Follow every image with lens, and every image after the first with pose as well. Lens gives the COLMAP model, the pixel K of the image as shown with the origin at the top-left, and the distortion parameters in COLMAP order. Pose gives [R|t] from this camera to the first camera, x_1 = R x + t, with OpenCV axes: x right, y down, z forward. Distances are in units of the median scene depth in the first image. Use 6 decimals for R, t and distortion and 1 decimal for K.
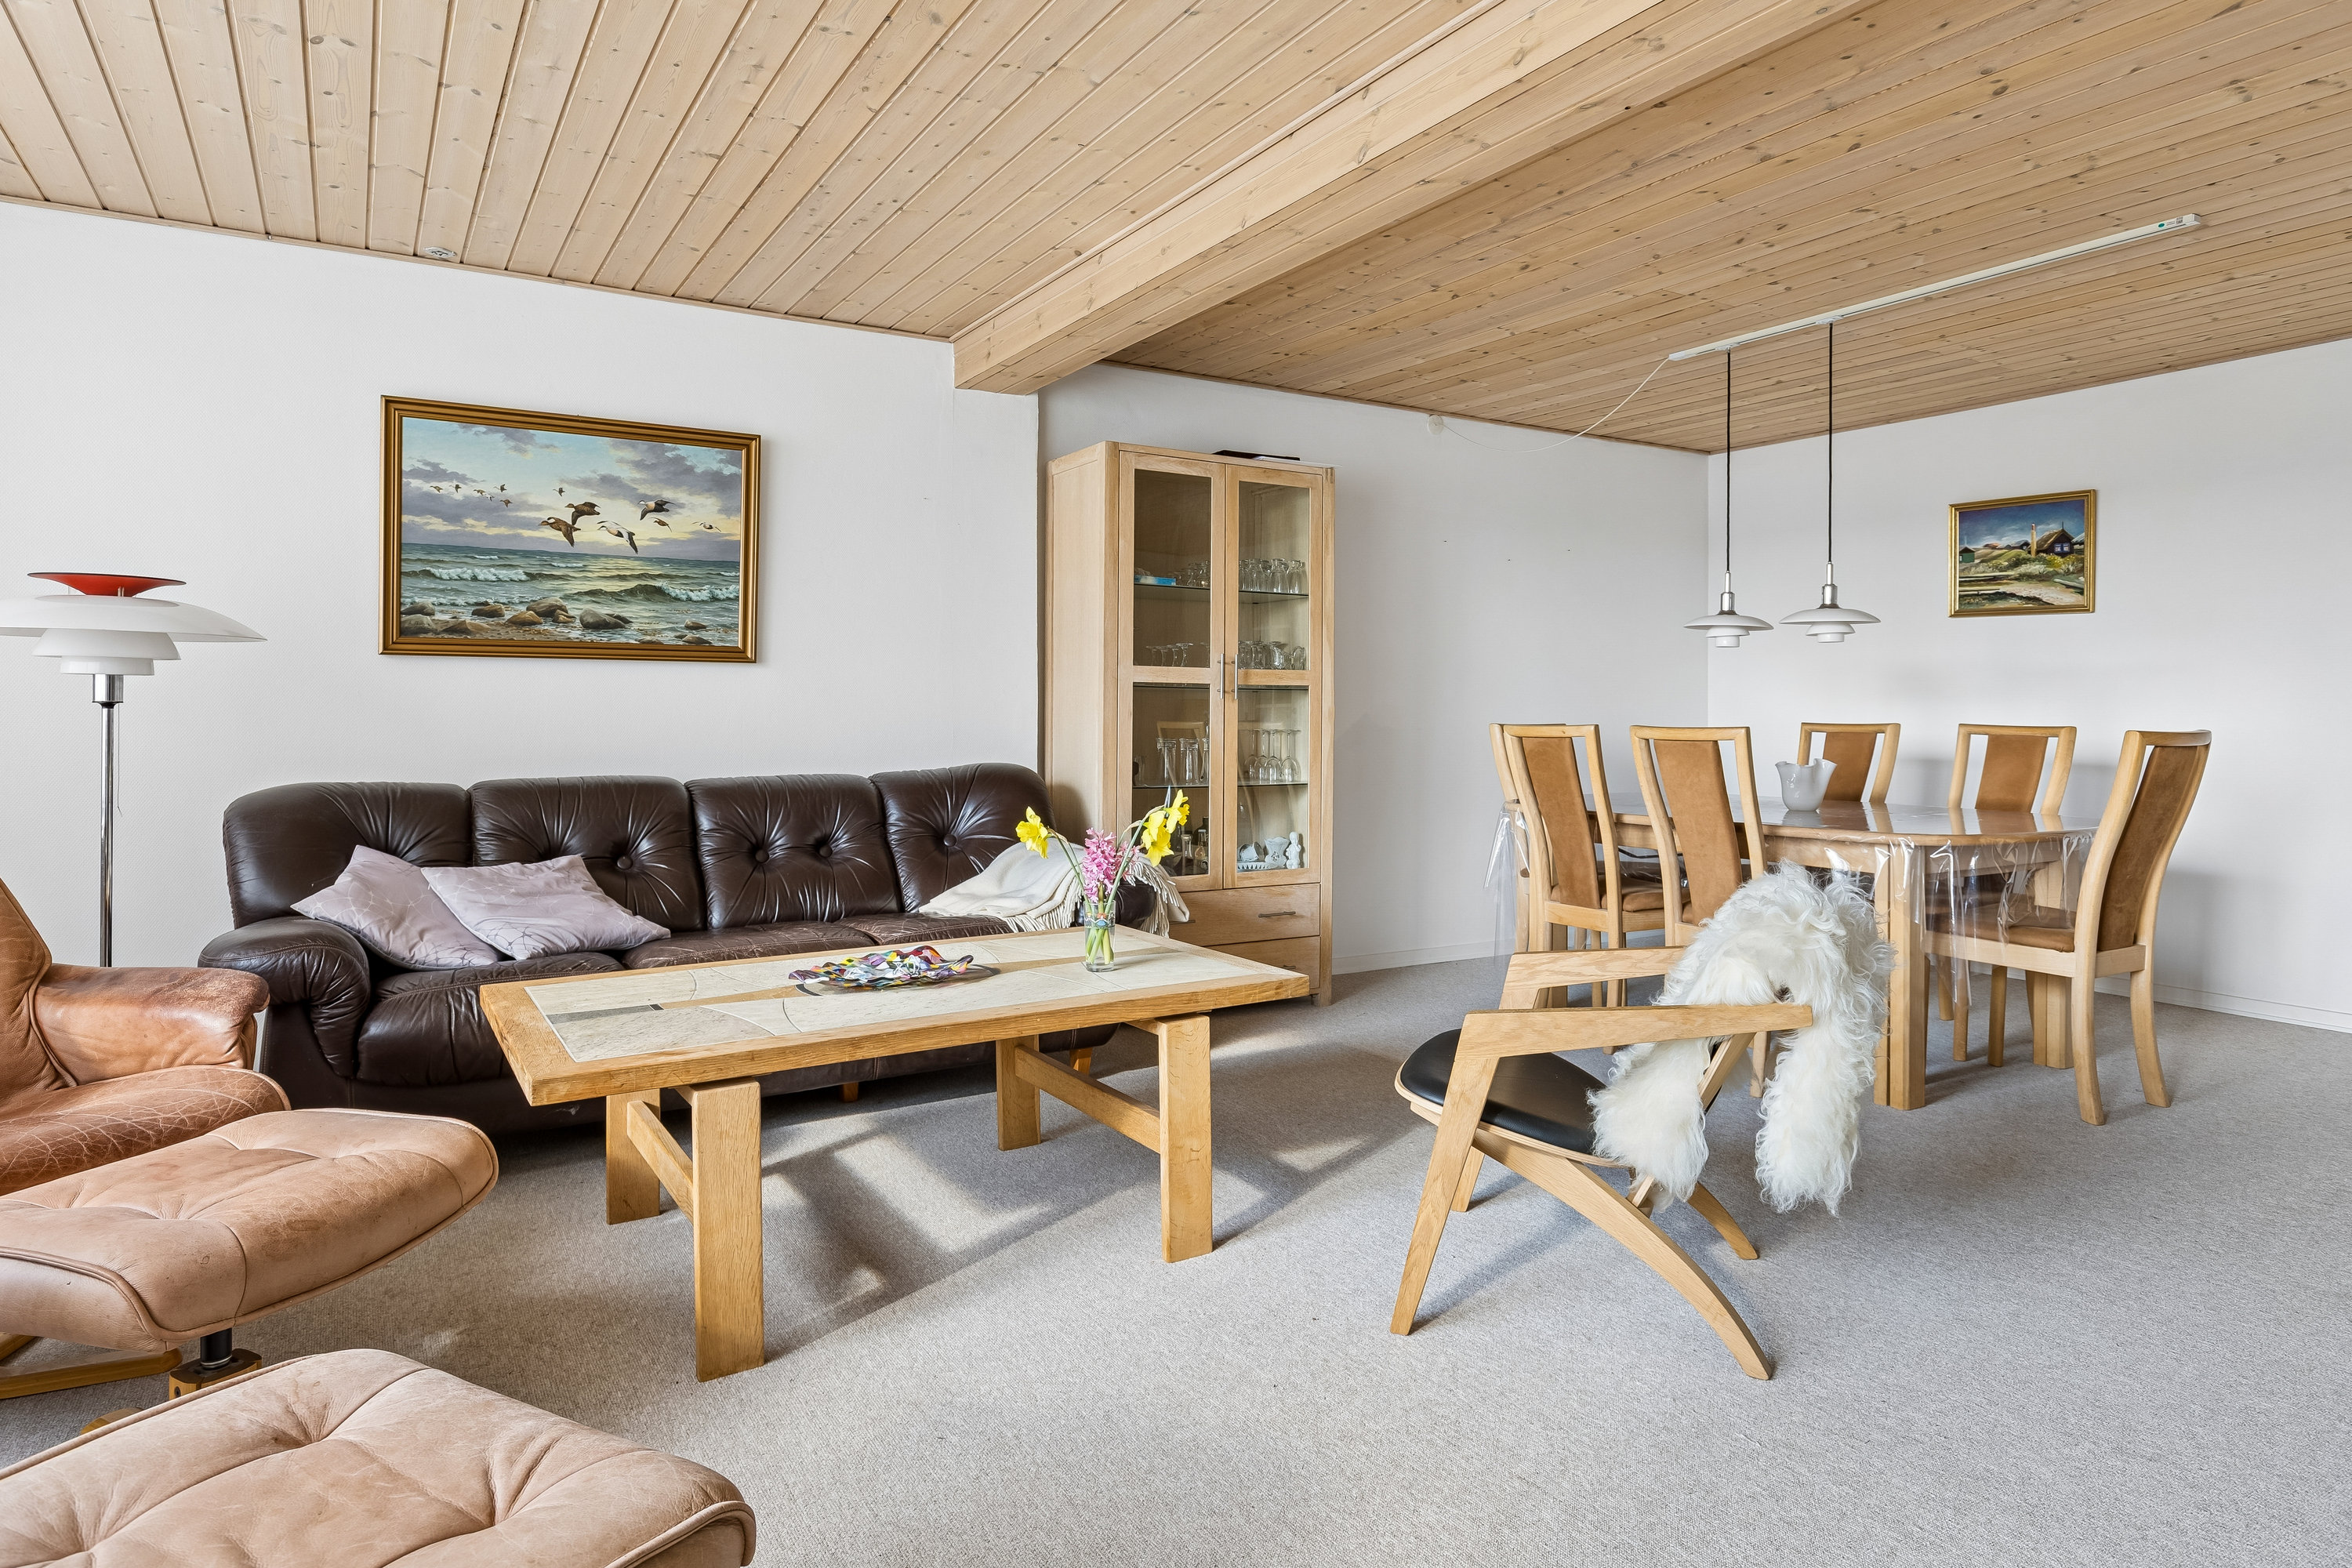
lens RADIAL K [[1415.7, 0, 1173.5], [0, 1415.7, 768.8], [0, 0, 1]] dist [-0.002549, -0.000174]
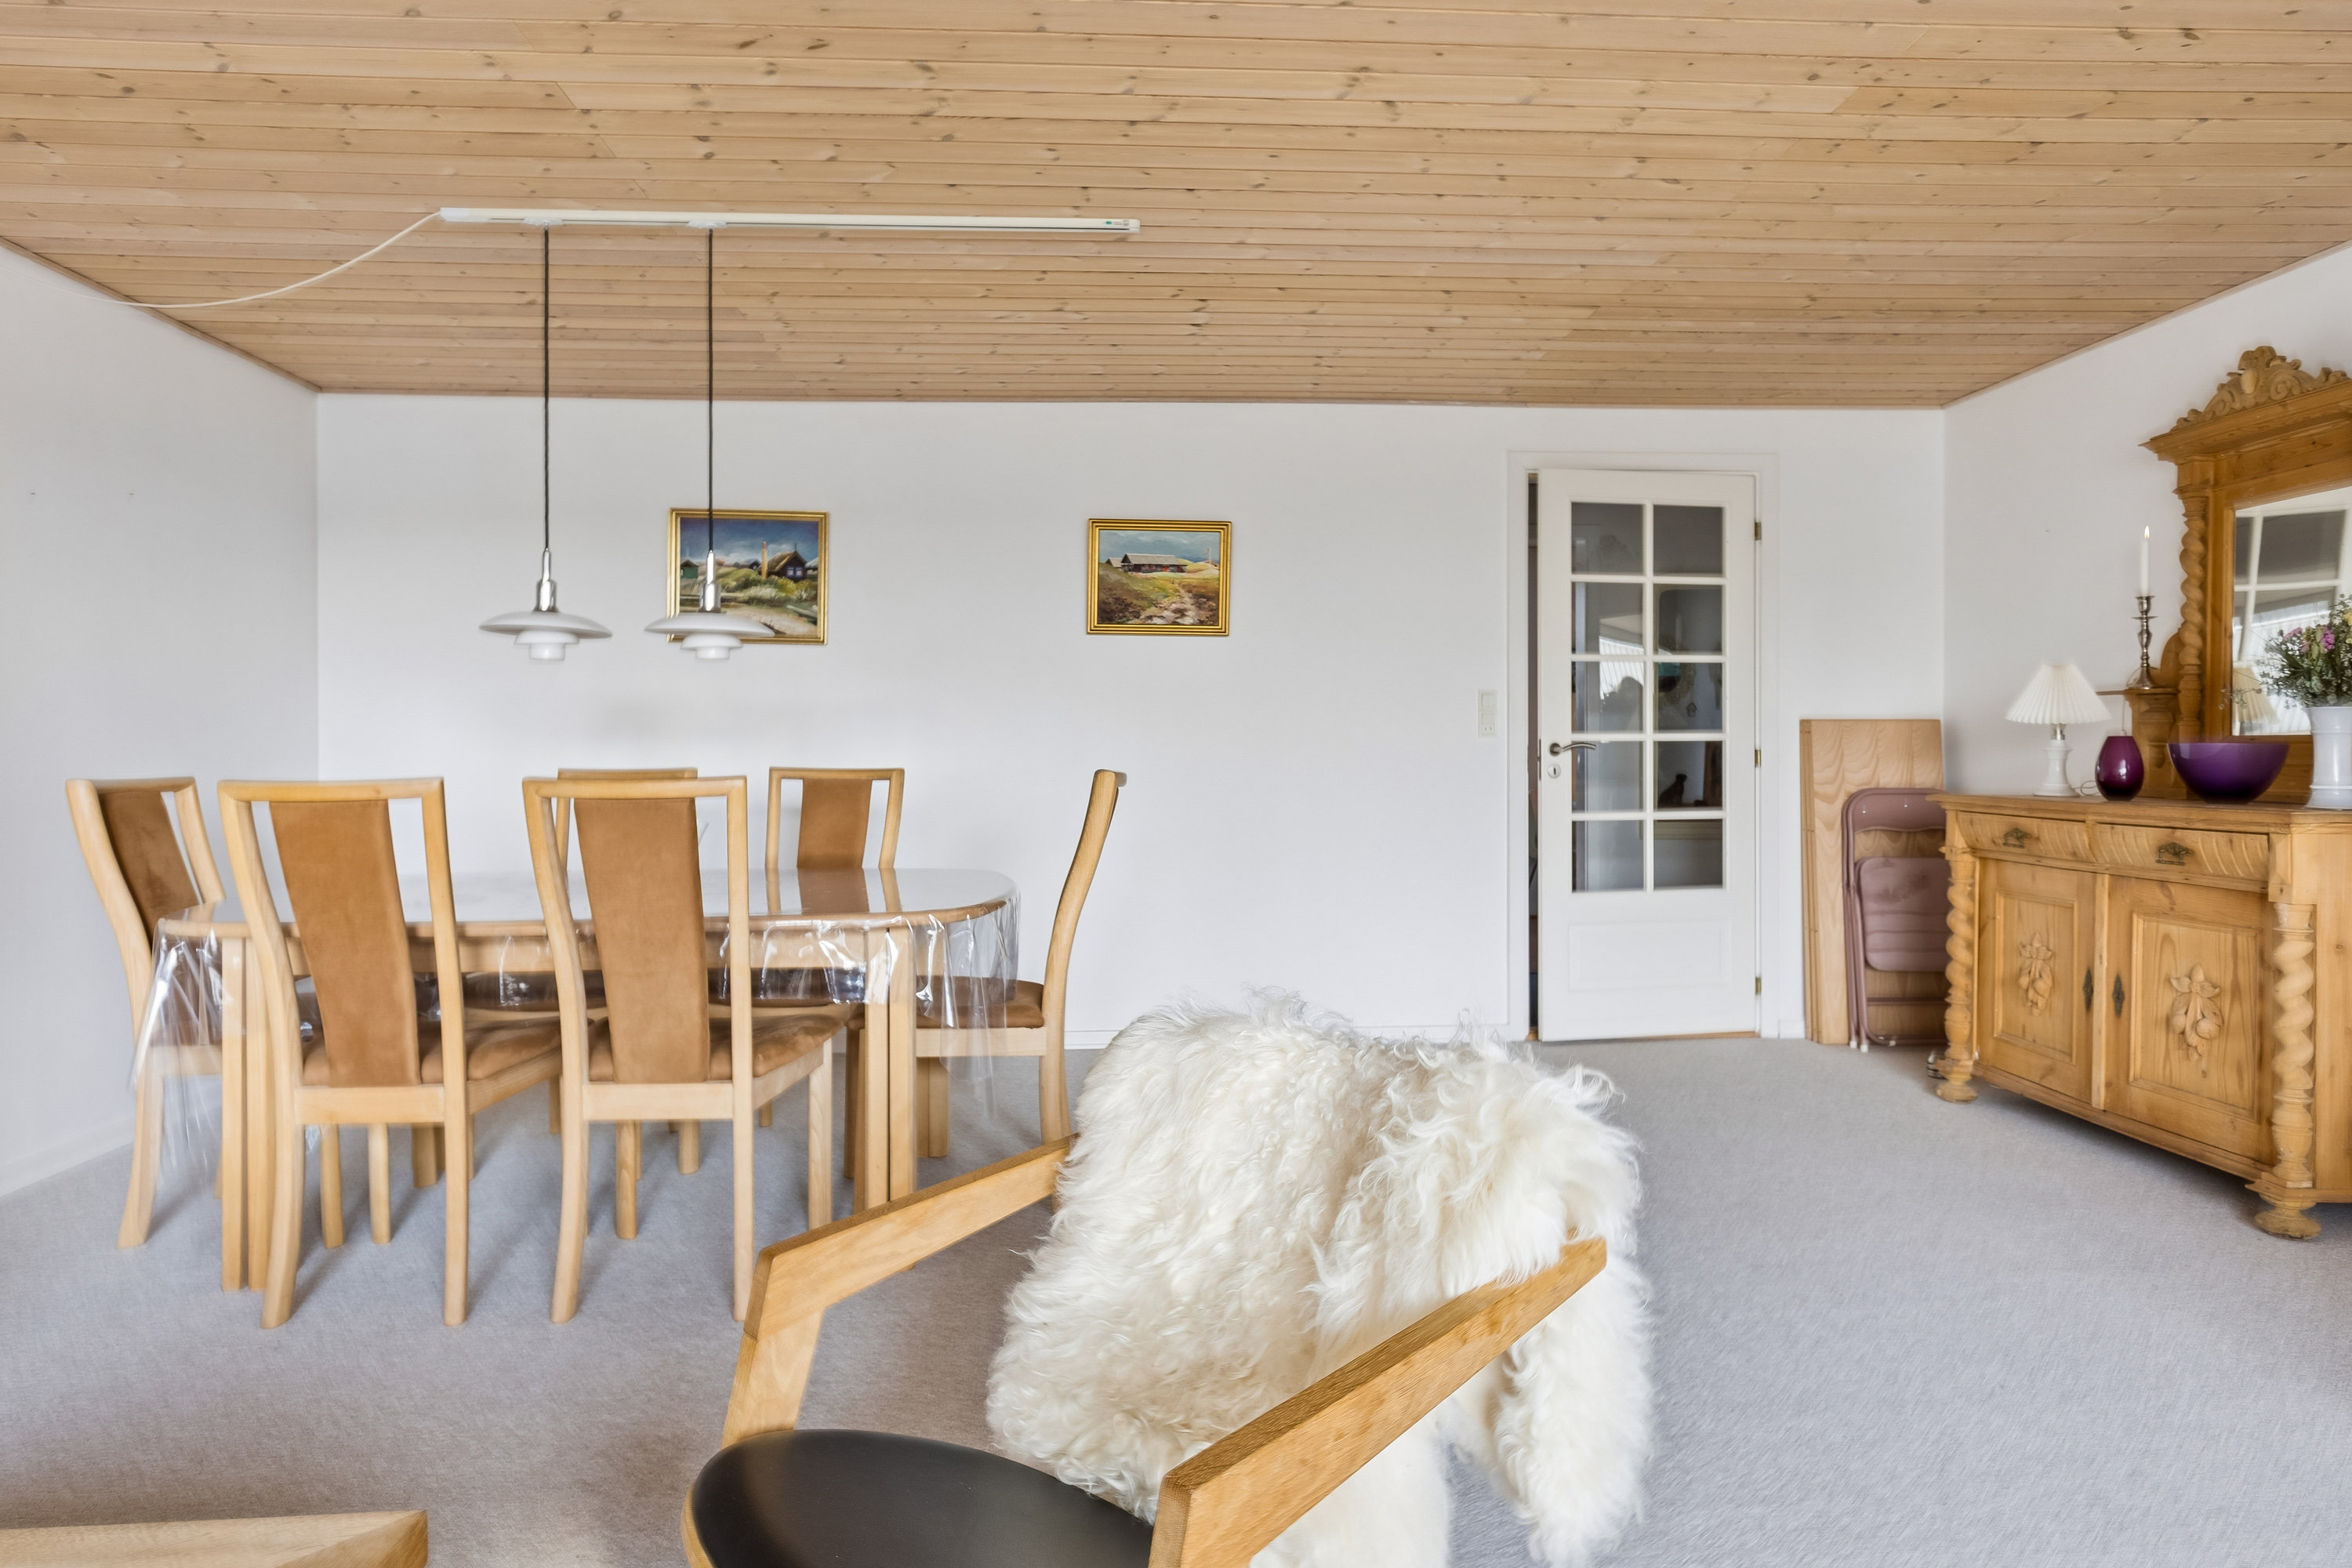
lens RADIAL K [[1415.7, 0, 1173.5], [0, 1415.7, 768.8], [0, 0, 1]] dist [-0.002549, -0.000174]
pose [[0.457837, -0.016414, 0.888885, -0.079541], [0.042435, 0.999093, -0.003408, -0.018472], [-0.888023, 0.039280, 0.458118, 0.417186]]
